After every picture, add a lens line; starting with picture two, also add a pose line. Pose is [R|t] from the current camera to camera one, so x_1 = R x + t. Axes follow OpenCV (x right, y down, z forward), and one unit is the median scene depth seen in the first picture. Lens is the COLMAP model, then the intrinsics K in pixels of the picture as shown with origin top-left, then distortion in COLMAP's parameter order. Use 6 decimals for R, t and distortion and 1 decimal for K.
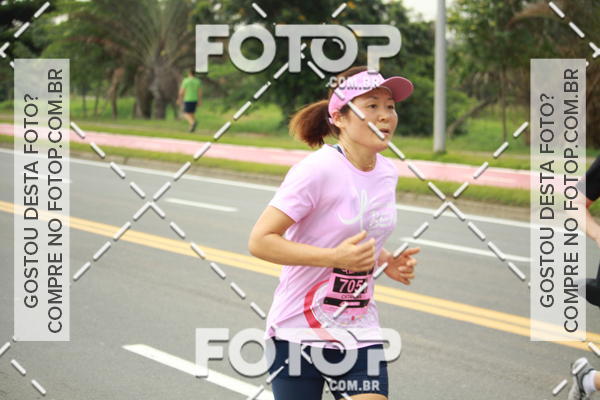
lens RADIAL K [[4119.2, 0, 300.0], [0, 4119.2, 200.0], [0, 0, 1]] dist [0.035726, -31.653767]
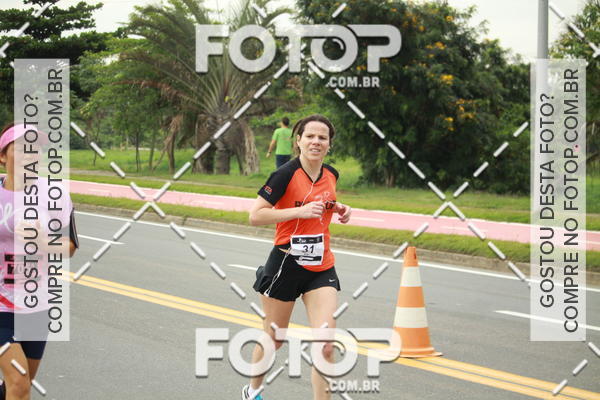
lens RADIAL K [[4119.2, 0, 300.0], [0, 4119.2, 200.0], [0, 0, 1]] dist [0.035726, -31.653767]
pose [[0.999895, 0.004884, -0.013648, -0.005407], [-0.004994, 0.999955, -0.008070, -0.006882], [0.013608, 0.008138, 0.999874, 0.116740]]
